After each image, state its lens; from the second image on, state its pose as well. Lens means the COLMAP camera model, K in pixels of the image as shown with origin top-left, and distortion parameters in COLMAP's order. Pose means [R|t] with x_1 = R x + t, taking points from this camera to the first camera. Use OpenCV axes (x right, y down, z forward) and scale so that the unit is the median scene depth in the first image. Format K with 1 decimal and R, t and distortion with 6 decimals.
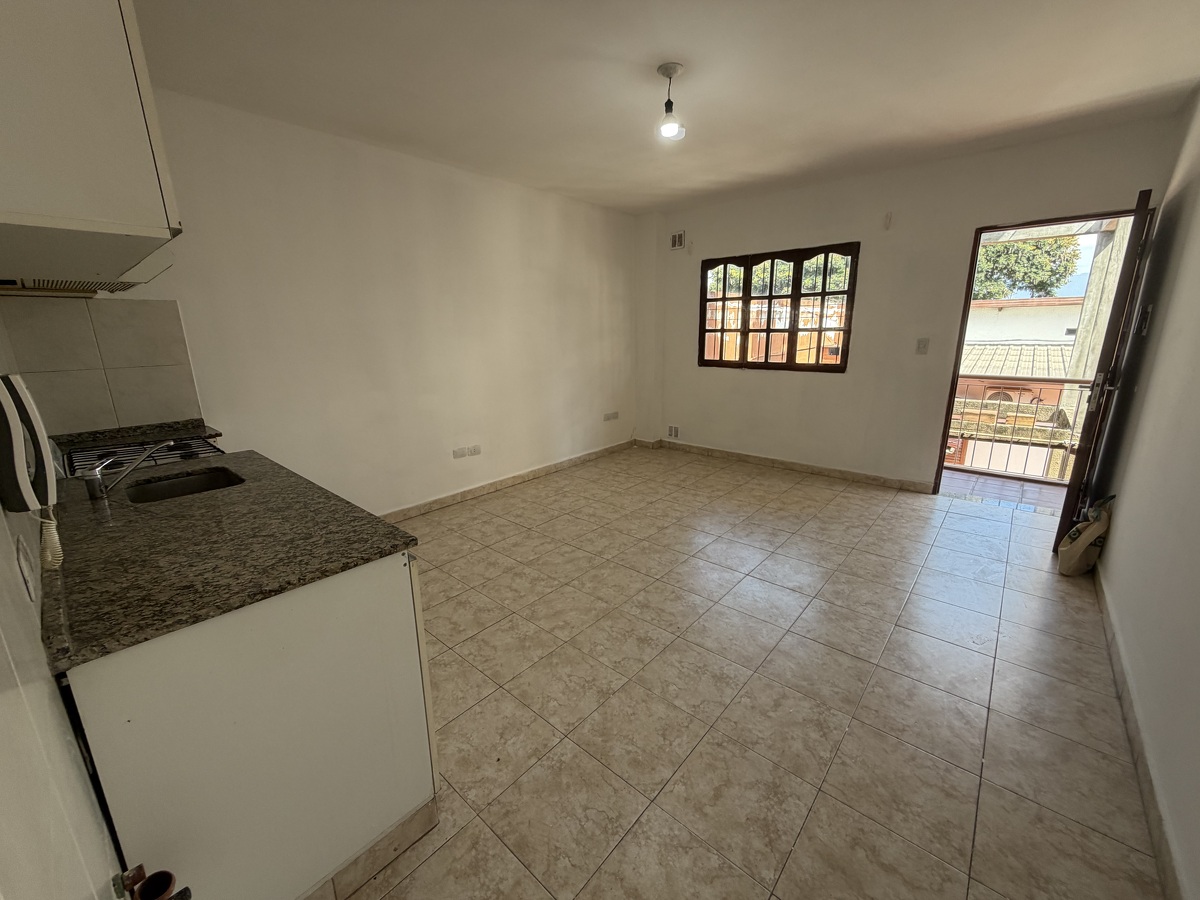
lens RADIAL K [[474.3, 0, 600.0], [0, 474.3, 450.0], [0, 0, 1]] dist [0.001426, -0.000098]
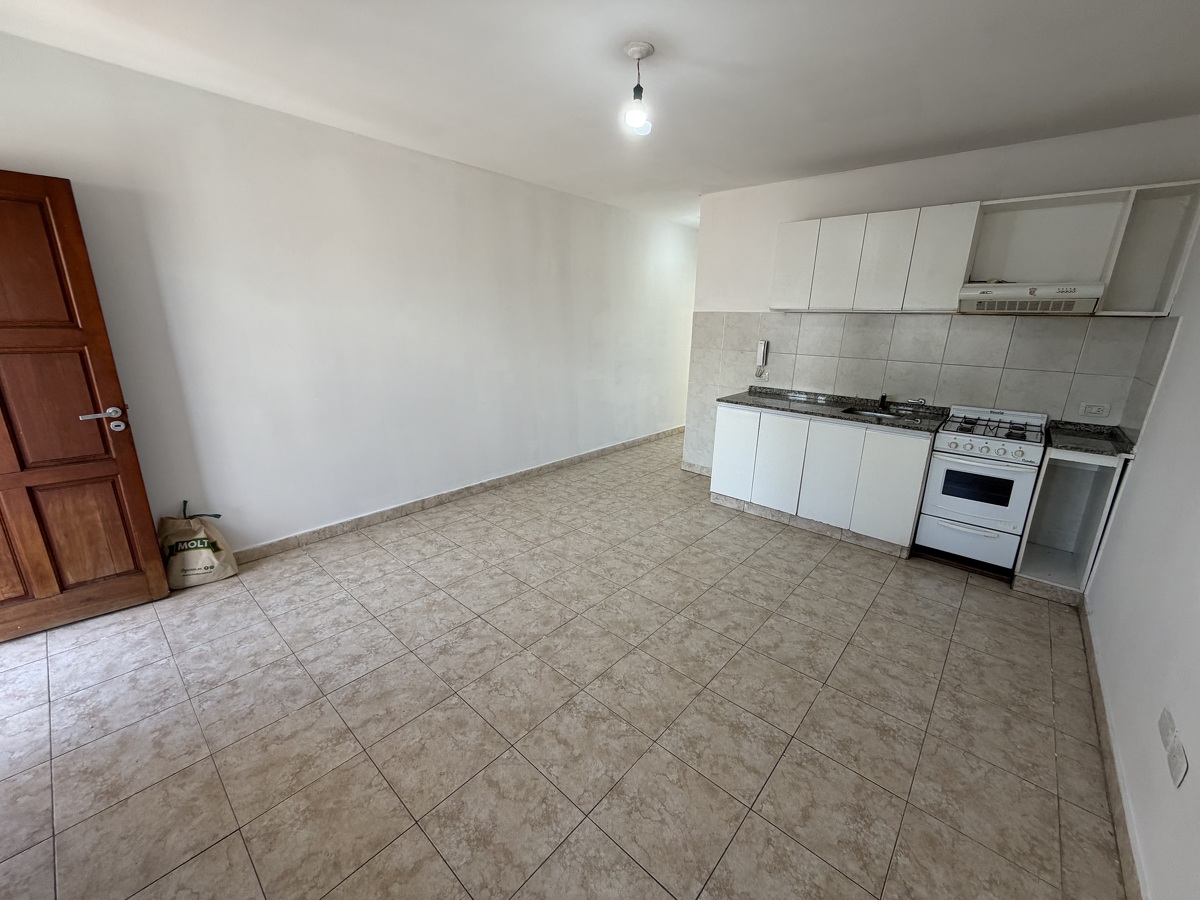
lens RADIAL K [[474.3, 0, 600.0], [0, 474.3, 450.0], [0, 0, 1]] dist [0.001426, -0.000098]
pose [[-0.999974, -0.006929, 0.002149, 0.129821], [-0.004918, 0.865151, 0.501487, -0.369347], [-0.005334, 0.501463, -0.865162, 1.300458]]
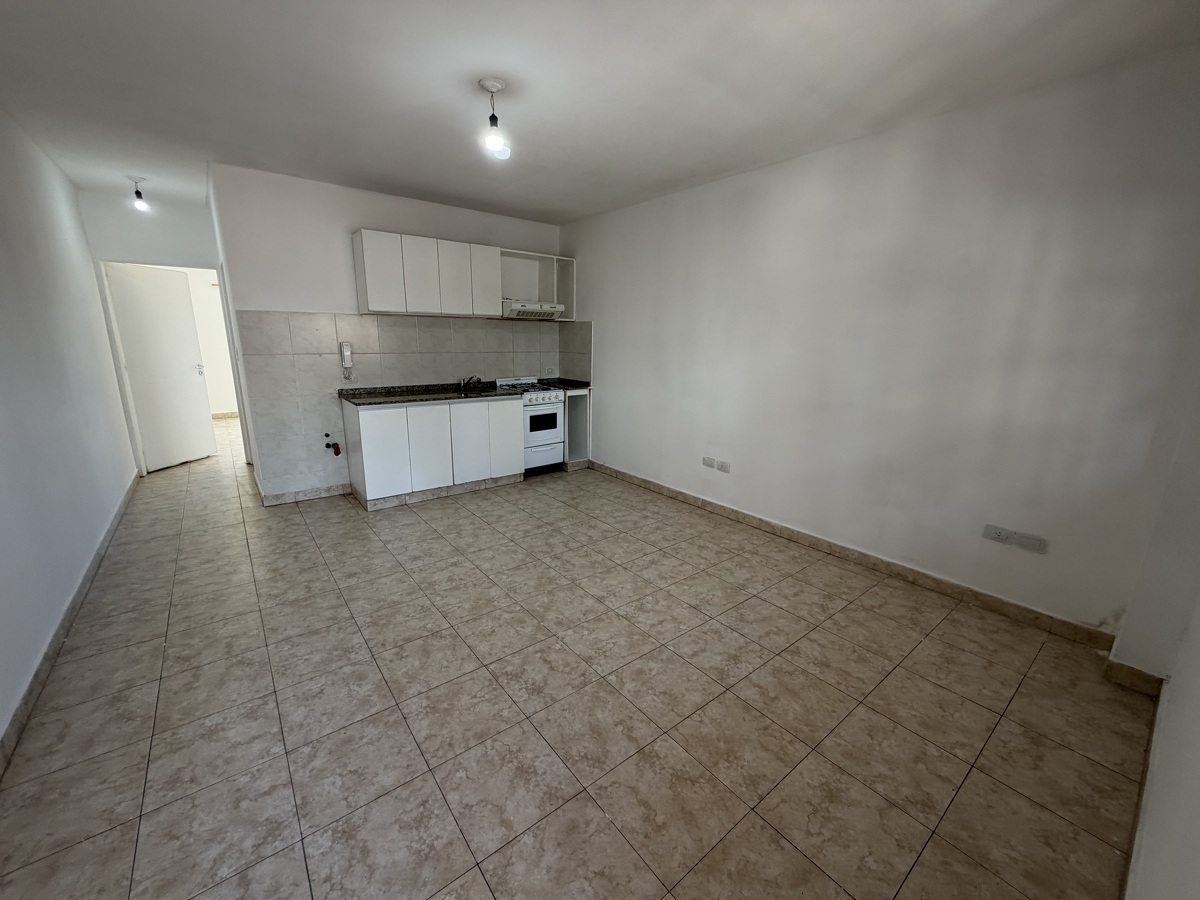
lens RADIAL K [[480.2, 0, 593.1], [0, 480.2, 445.2], [0, 0, 1]] dist [0.002743, 0.000088]
pose [[-0.184527, 0.230273, -0.955471, 0.774940], [-0.255902, 0.927376, 0.272924, -0.262130], [0.948928, 0.294868, -0.112198, 0.943401]]
